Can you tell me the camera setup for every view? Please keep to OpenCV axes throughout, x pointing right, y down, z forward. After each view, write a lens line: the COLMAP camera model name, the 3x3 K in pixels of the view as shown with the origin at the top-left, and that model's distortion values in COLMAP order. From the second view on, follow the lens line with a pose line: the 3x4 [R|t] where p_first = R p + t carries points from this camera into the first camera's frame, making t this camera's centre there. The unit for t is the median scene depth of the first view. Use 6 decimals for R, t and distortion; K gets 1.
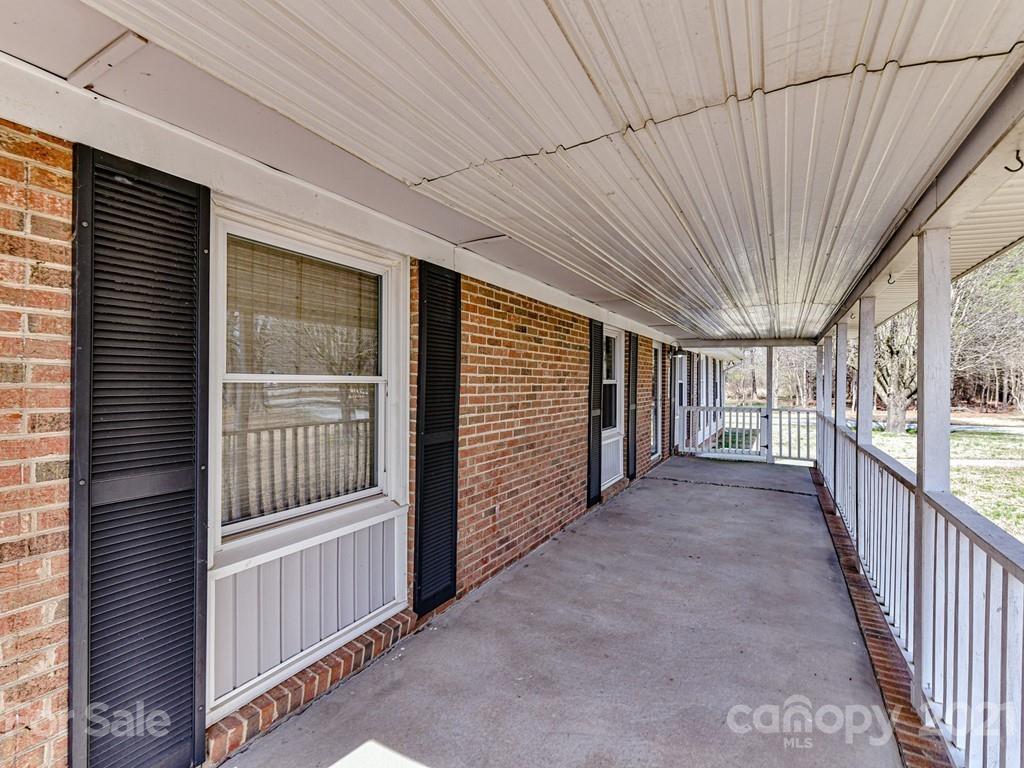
lens RADIAL K [[473.7, 0, 514.2], [0, 473.7, 382.8], [0, 0, 1]] dist [0.000382, -0.001659]
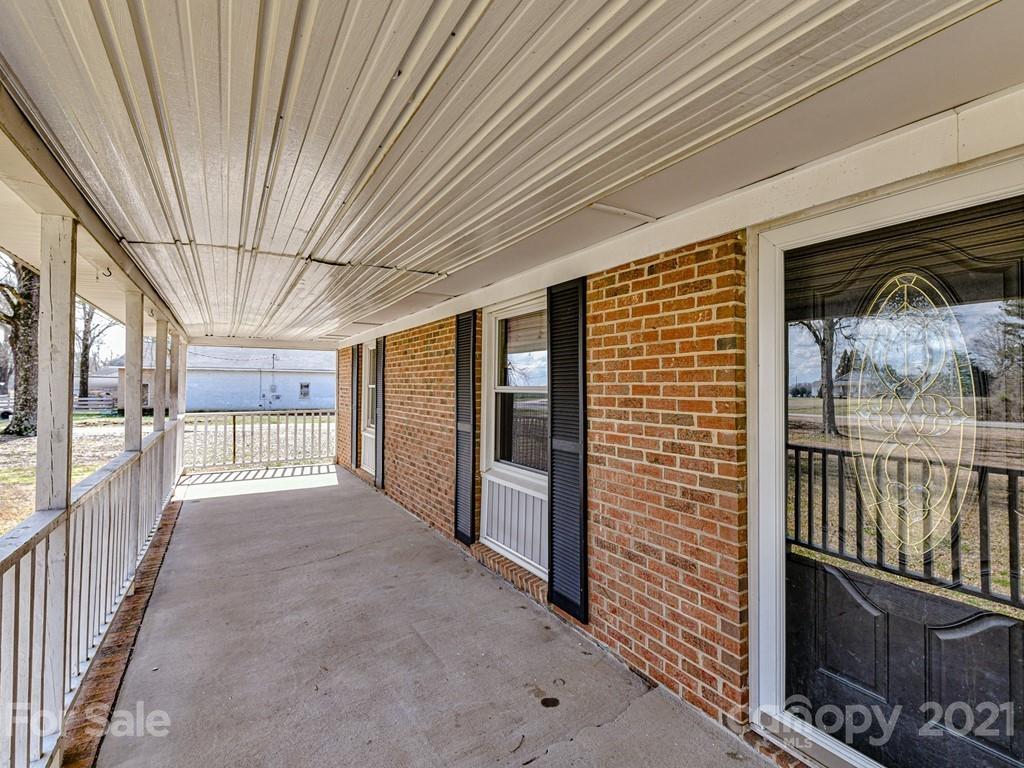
lens RADIAL K [[473.7, 0, 514.2], [0, 473.7, 382.8], [0, 0, 1]] dist [0.000382, -0.001659]
pose [[-0.483715, -0.030045, -0.874710, 0.973069], [-0.026745, 0.999451, -0.019540, 0.001932], [0.874817, 0.013942, -0.484253, 1.703907]]
